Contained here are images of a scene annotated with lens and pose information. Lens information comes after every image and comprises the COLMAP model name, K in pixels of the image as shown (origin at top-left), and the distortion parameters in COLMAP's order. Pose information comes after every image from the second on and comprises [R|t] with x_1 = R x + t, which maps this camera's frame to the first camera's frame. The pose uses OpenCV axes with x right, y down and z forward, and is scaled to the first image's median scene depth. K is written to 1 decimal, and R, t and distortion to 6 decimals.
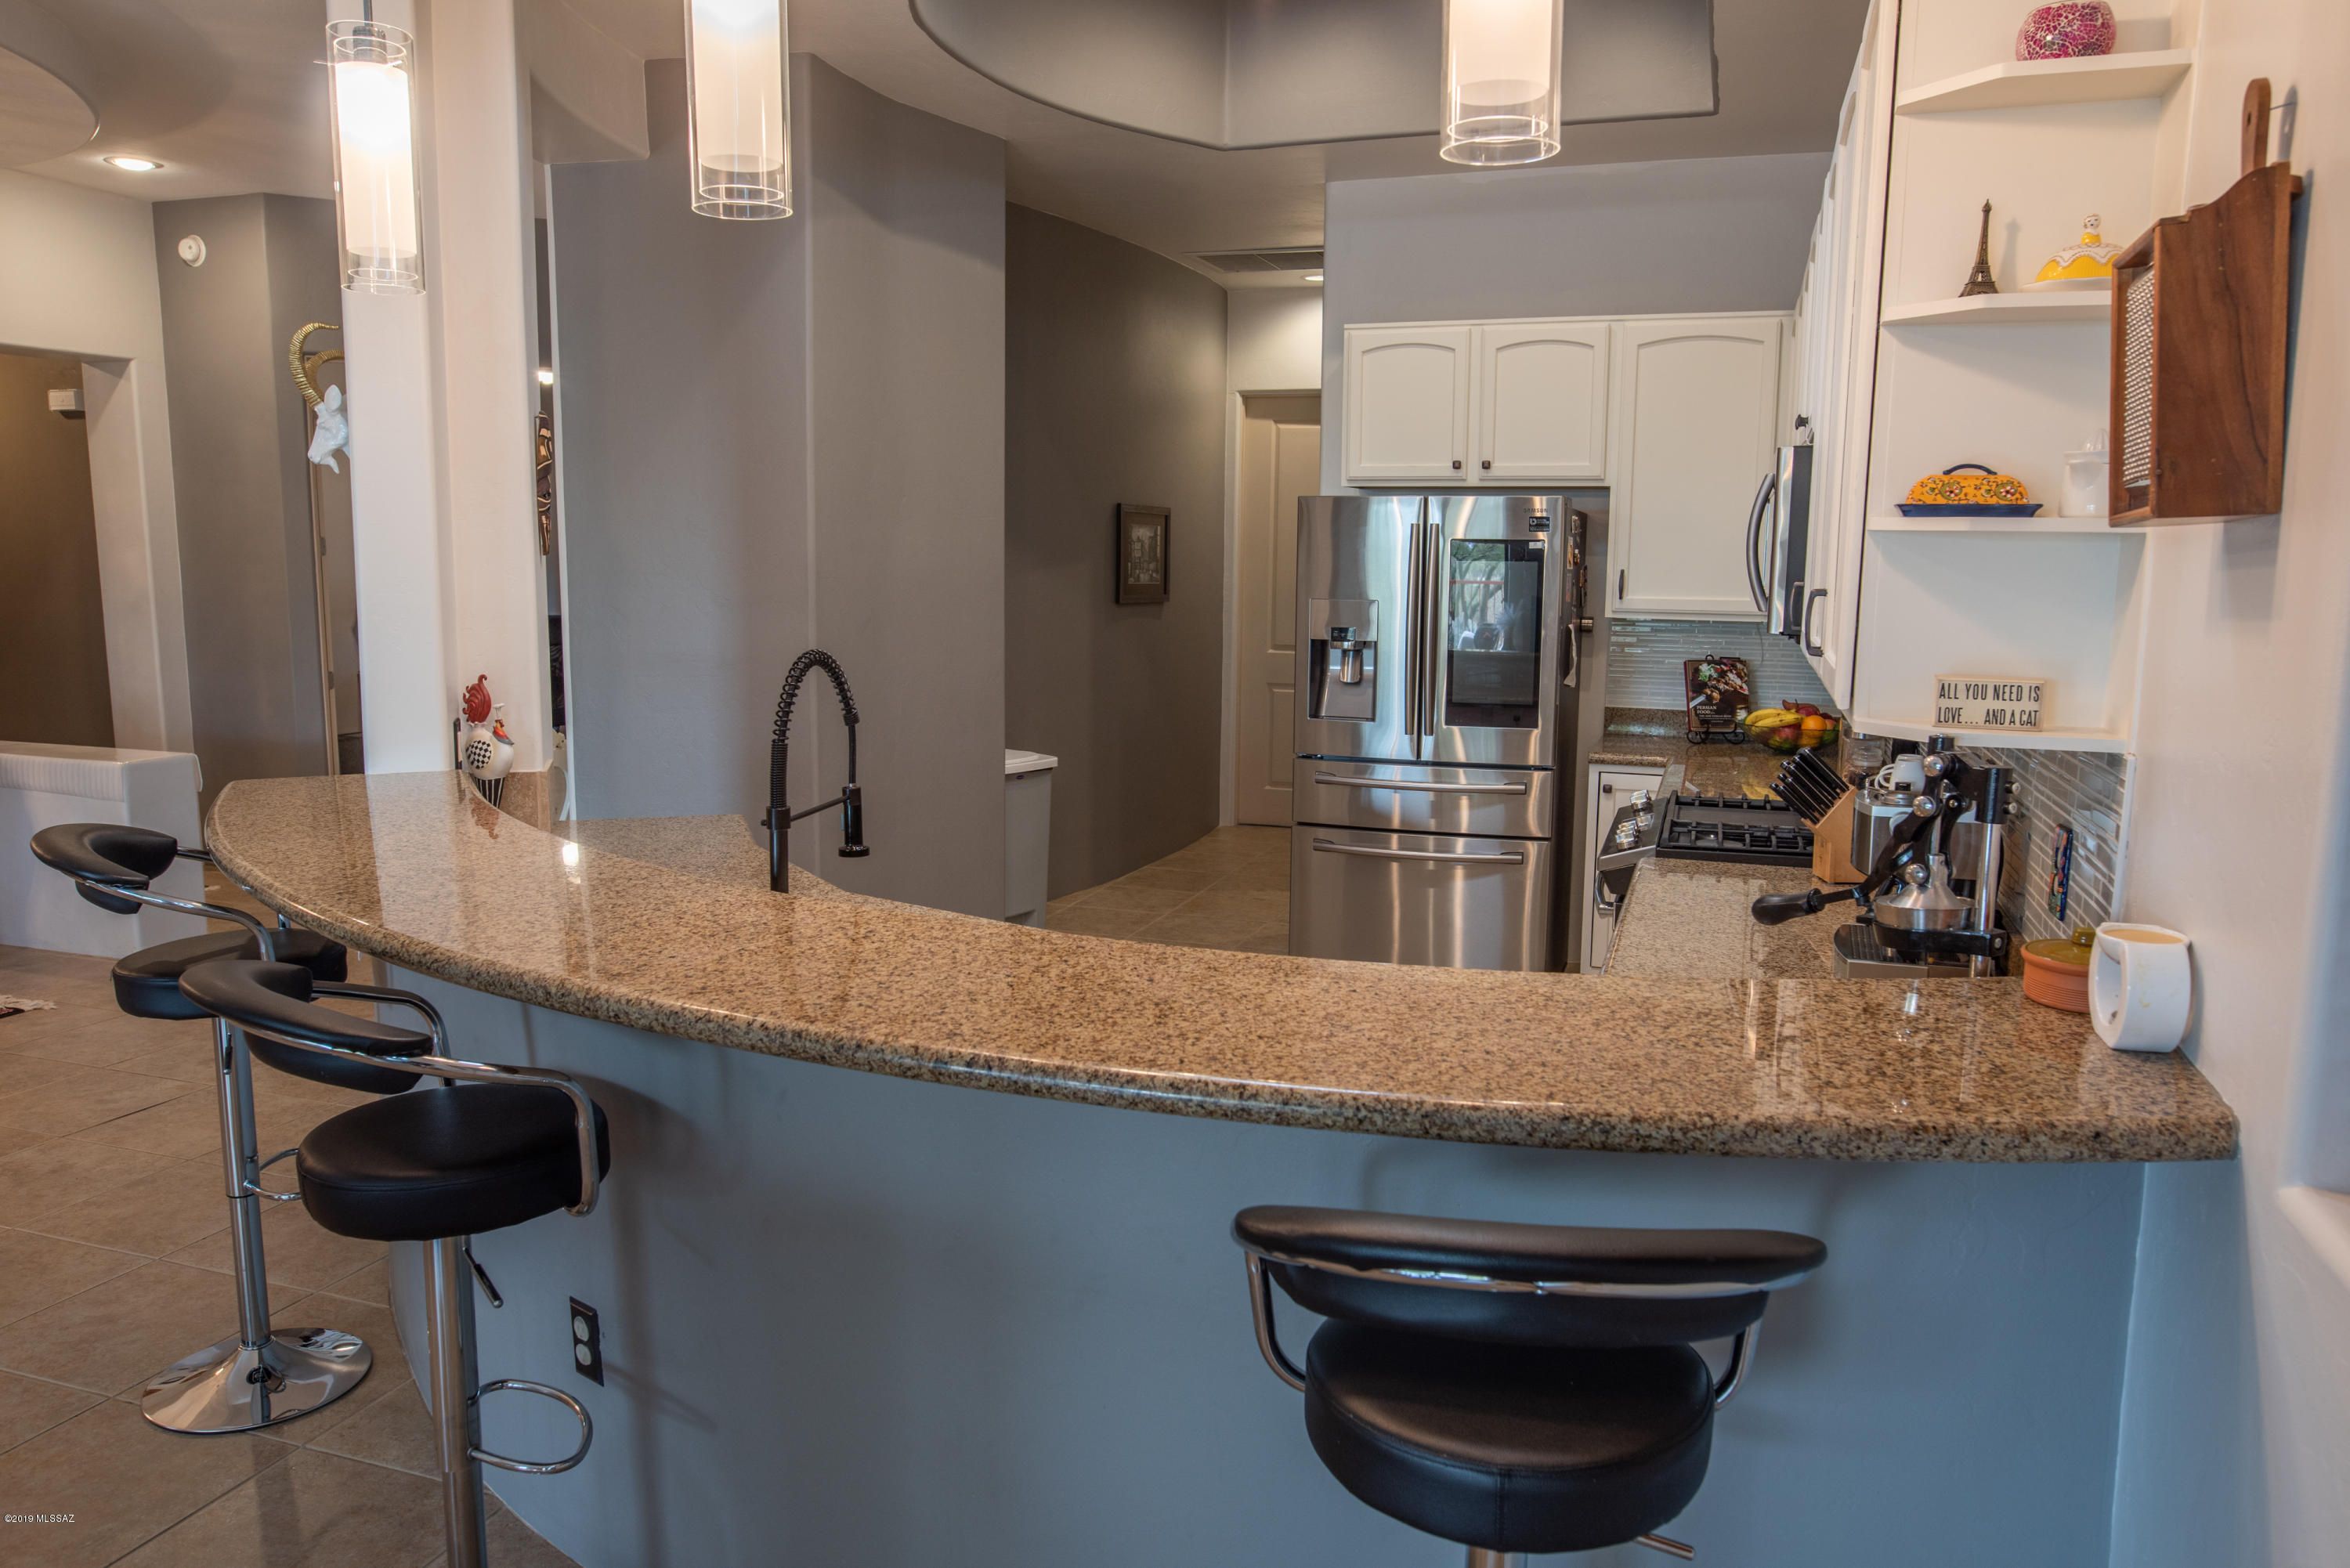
lens RADIAL K [[1610.5, 0, 1166.0], [0, 1610.5, 787.2], [0, 0, 1]] dist [-0.043710, 0.032893]
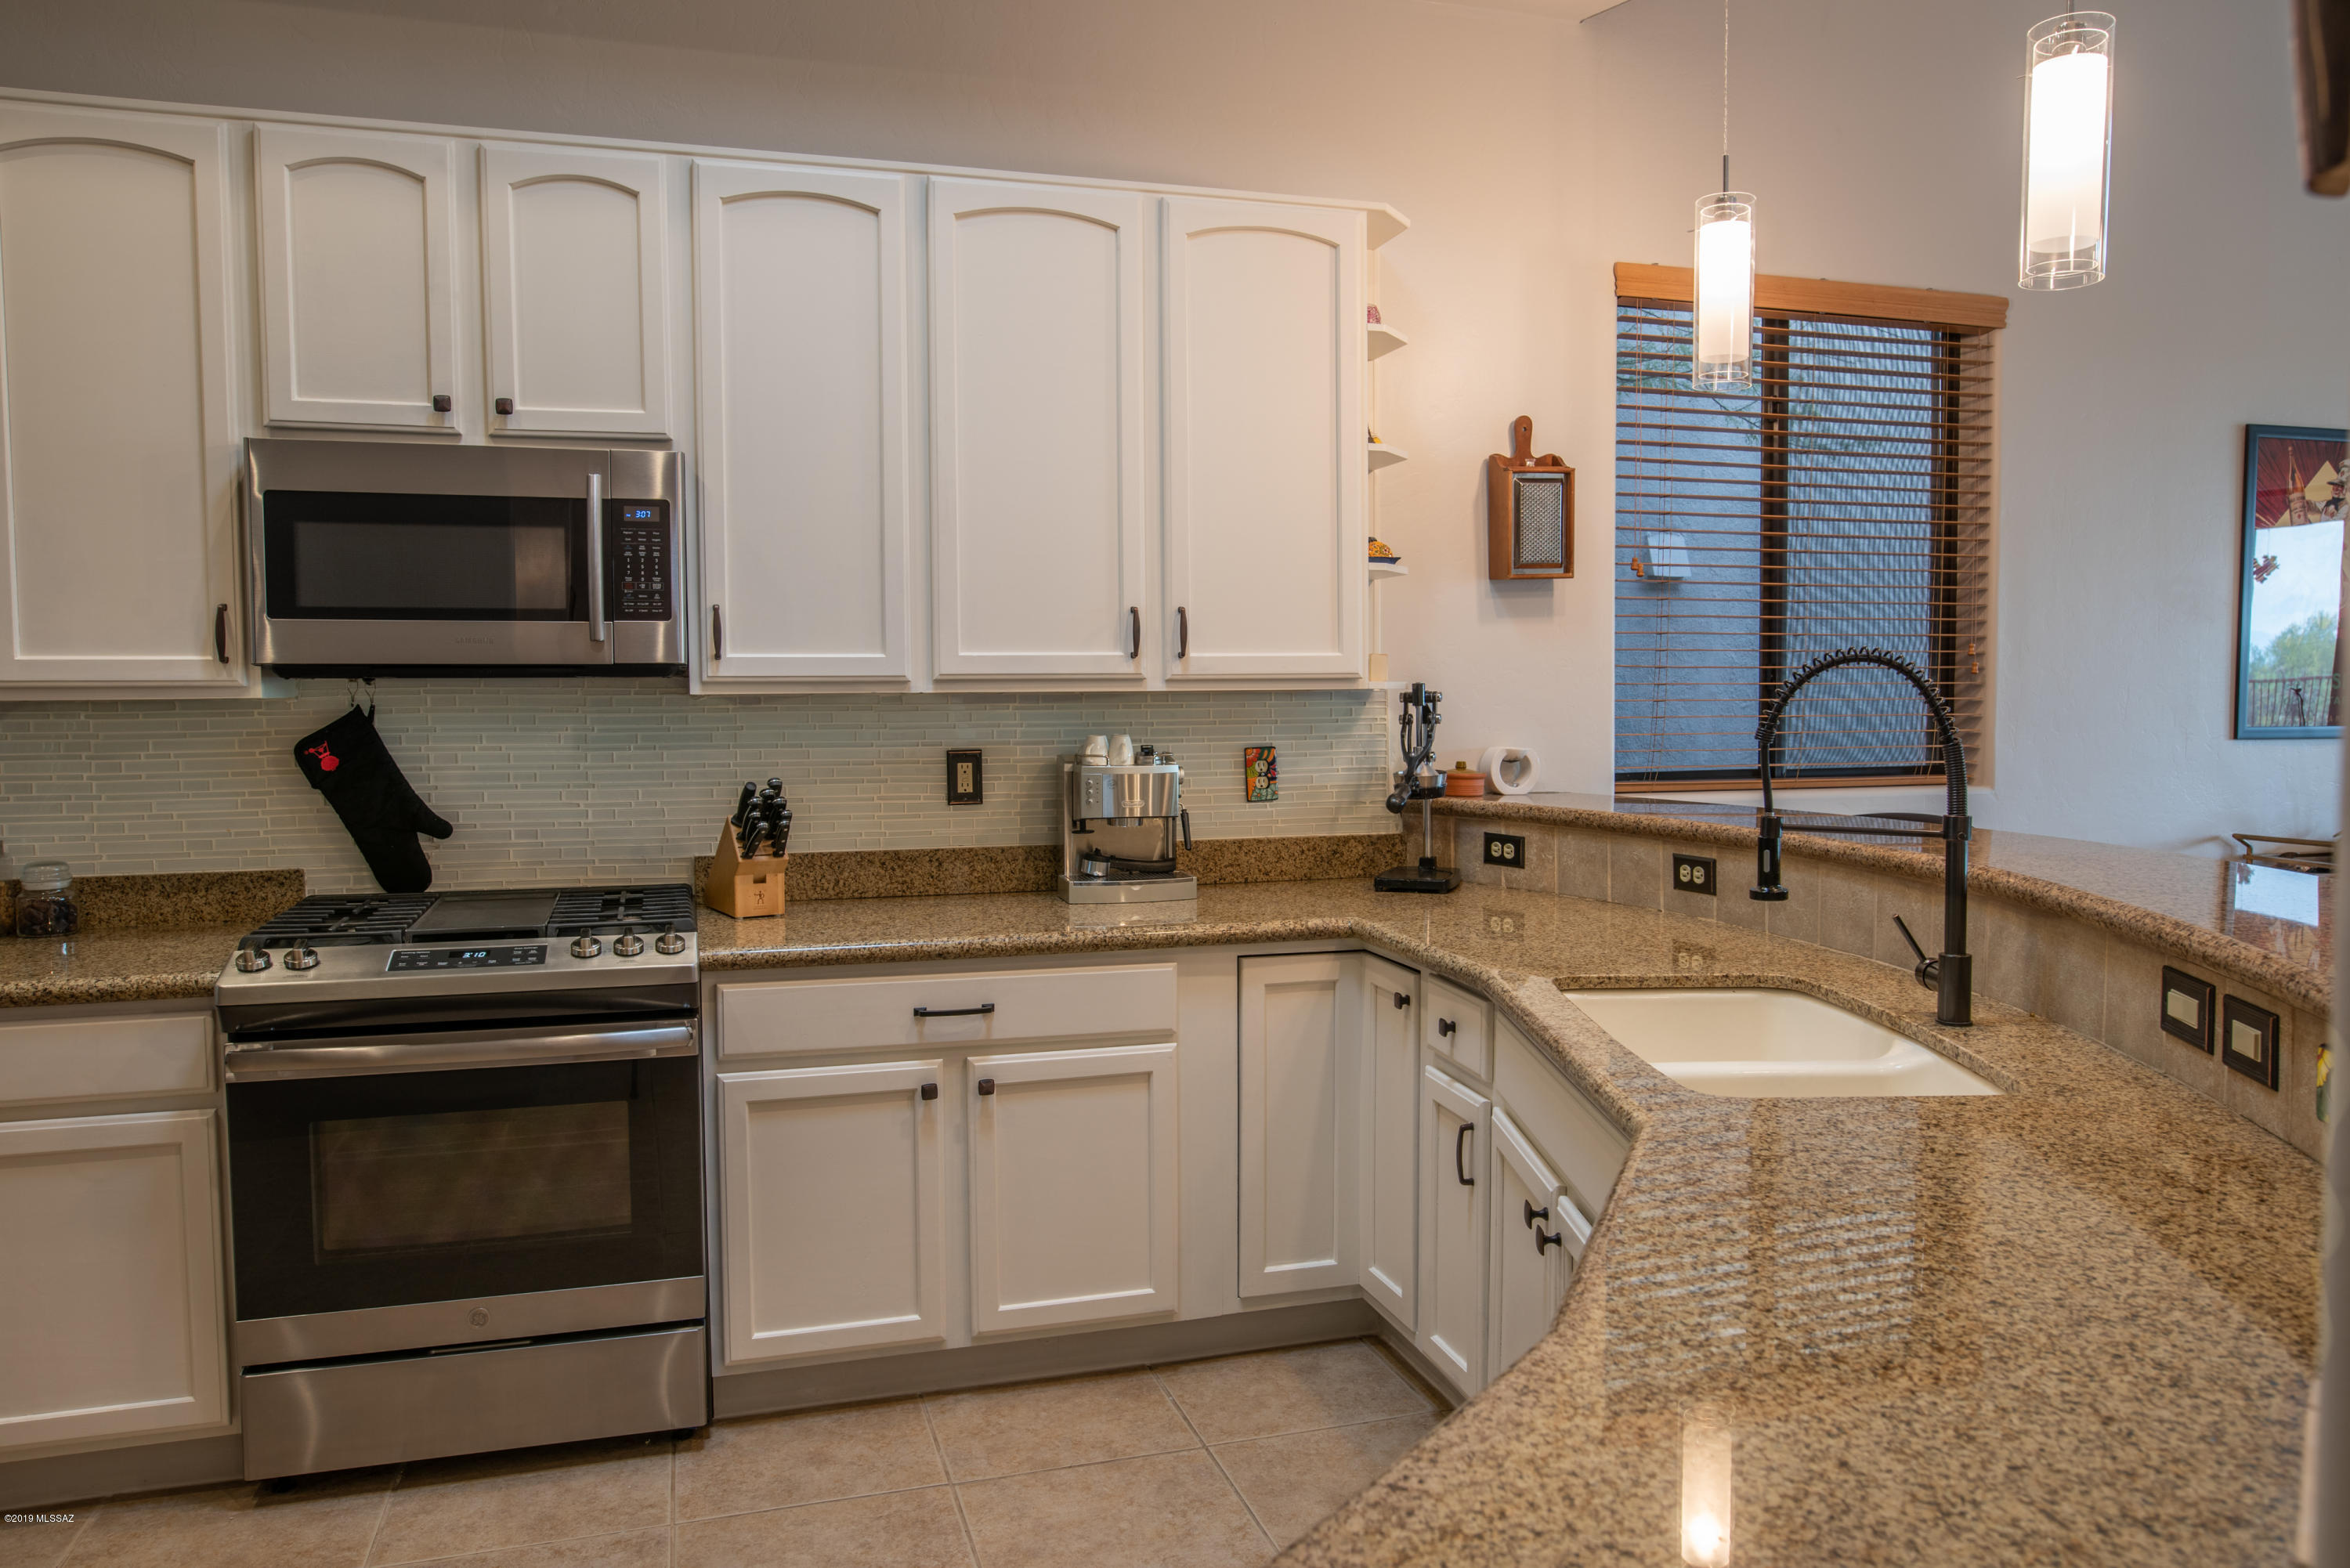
lens RADIAL K [[1610.5, 0, 1163.6], [0, 1610.5, 780.2], [0, 0, 1]] dist [-0.043710, 0.032893]
pose [[-0.576474, -0.043058, 0.815980, -0.695857], [0.124721, 0.982273, 0.139946, -0.172739], [-0.807541, 0.182445, -0.560885, 1.814608]]
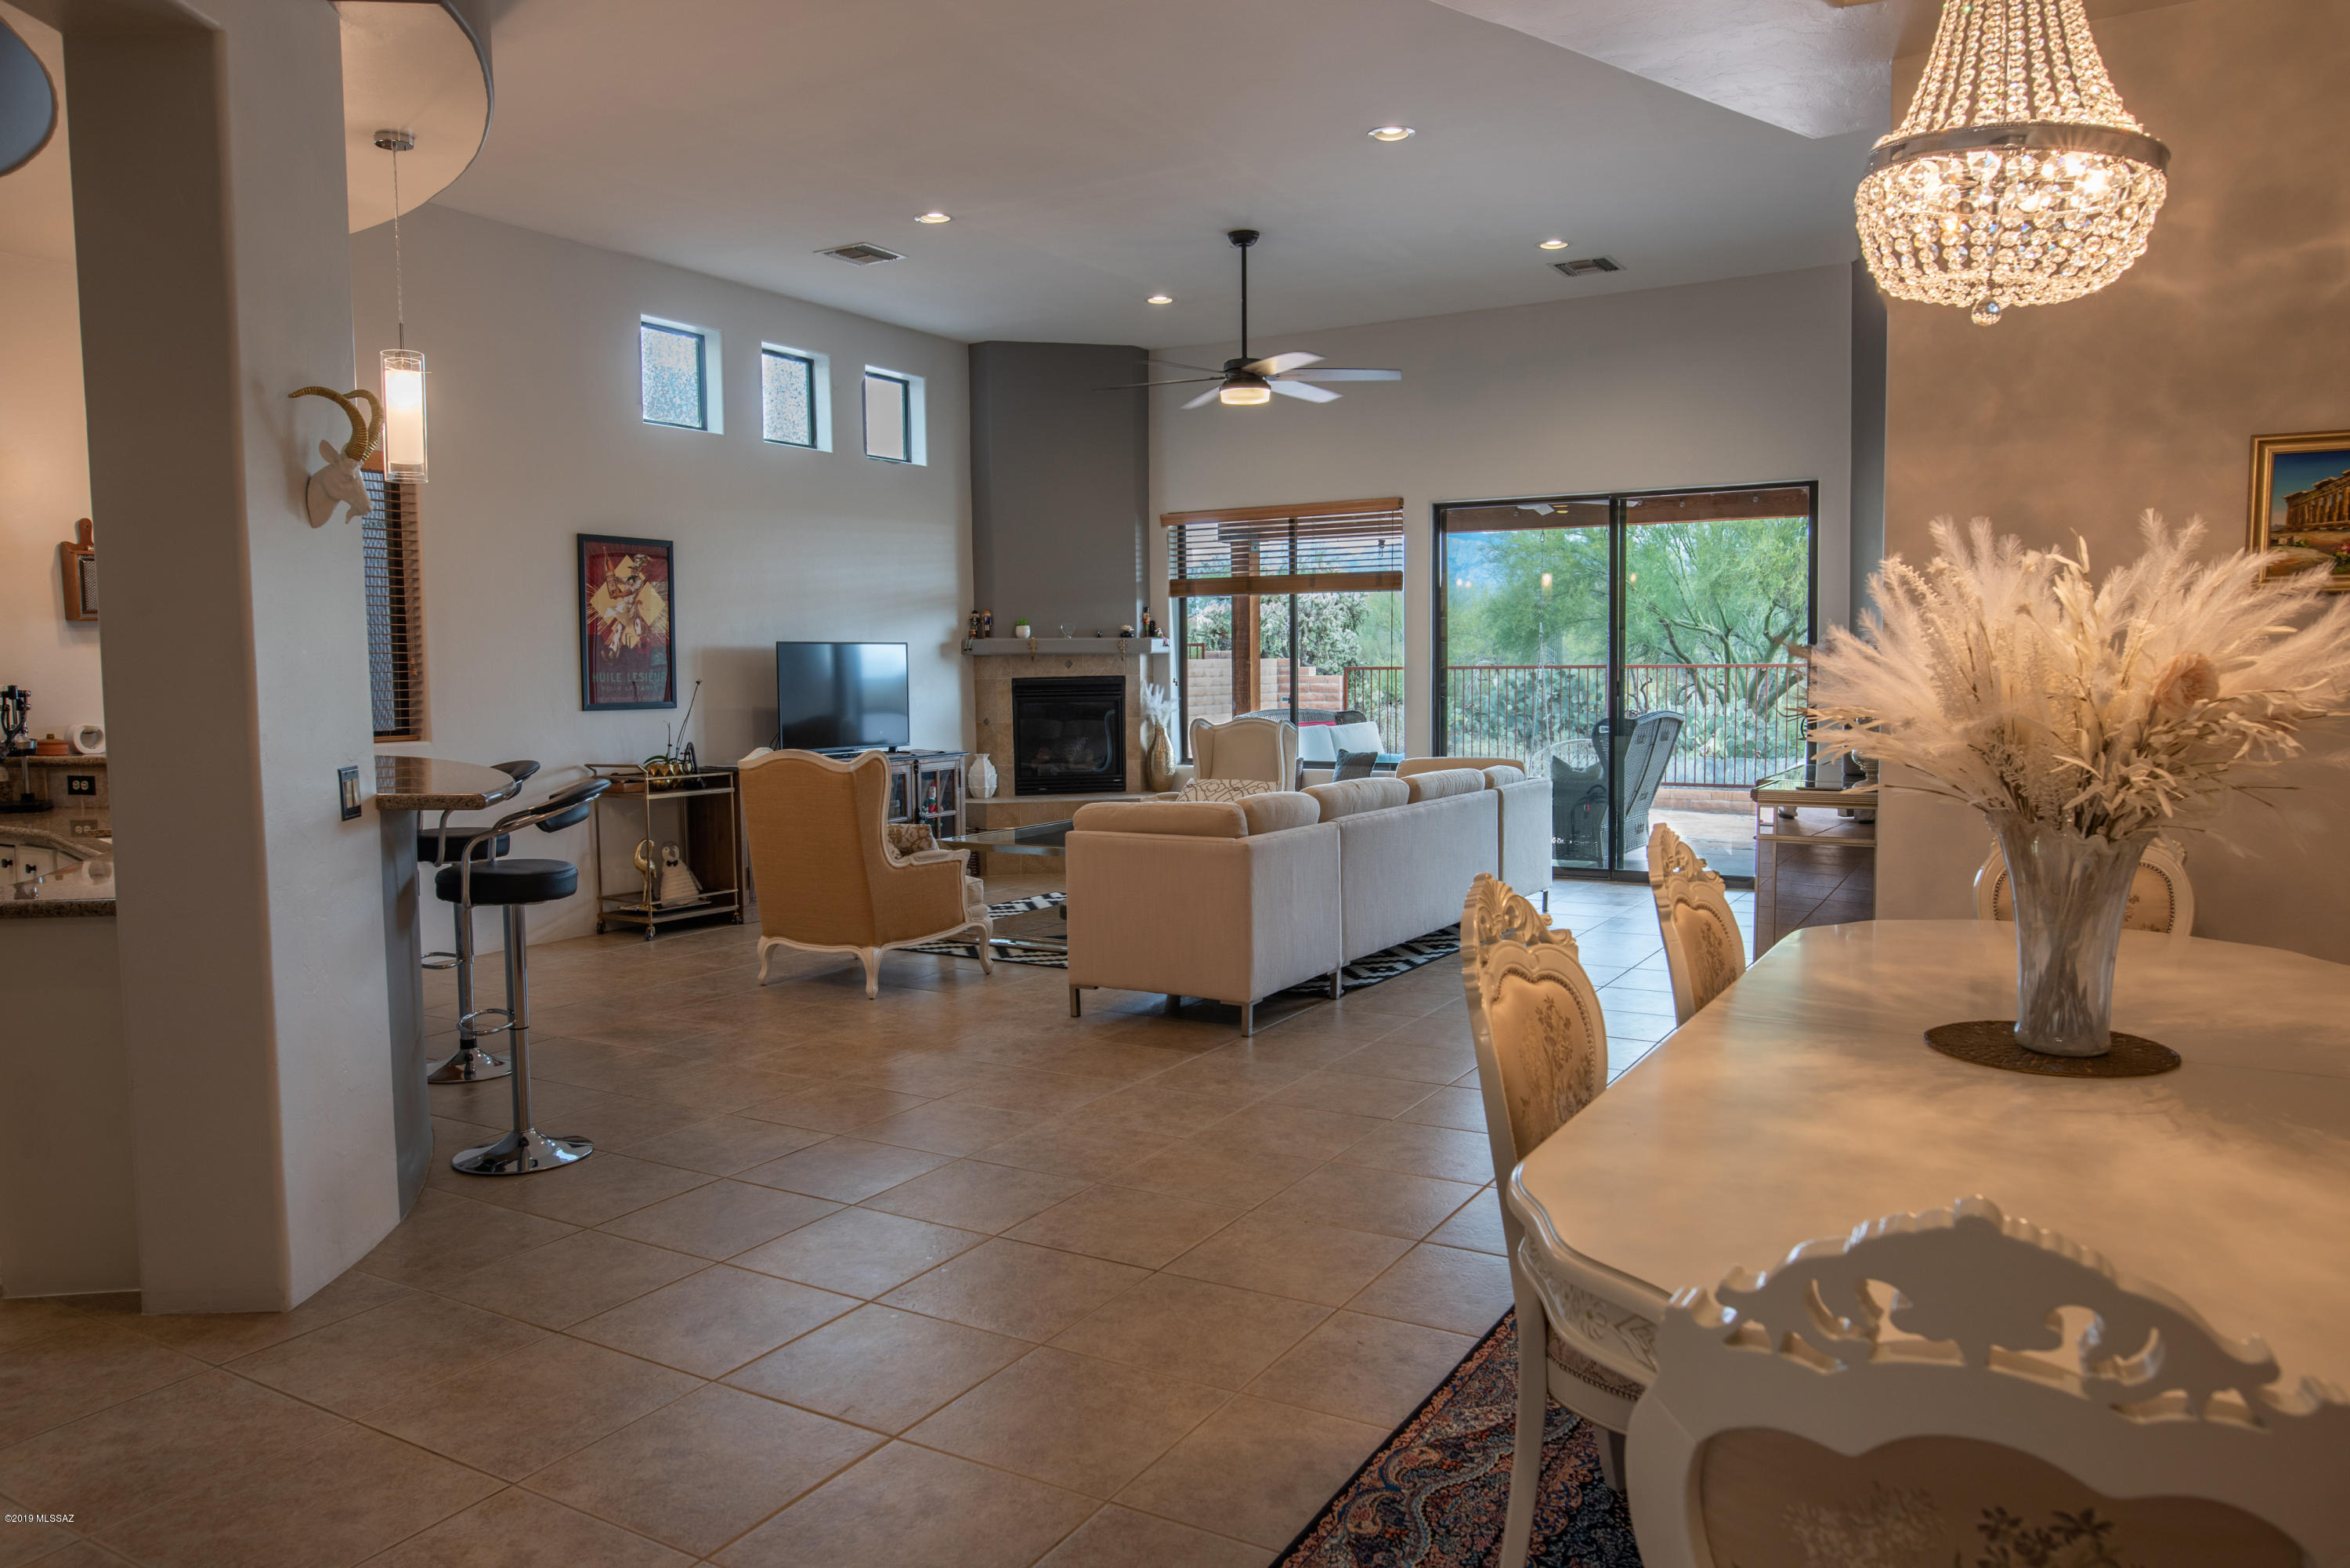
lens RADIAL K [[1610.5, 0, 1182.2], [0, 1610.5, 791.8], [0, 0, 1]] dist [-0.043710, 0.032893]
pose [[-0.981009, -0.016746, 0.193238, -1.768960], [0.027268, 0.974465, 0.222879, -0.346169], [-0.192036, 0.223915, -0.955502, 2.724240]]
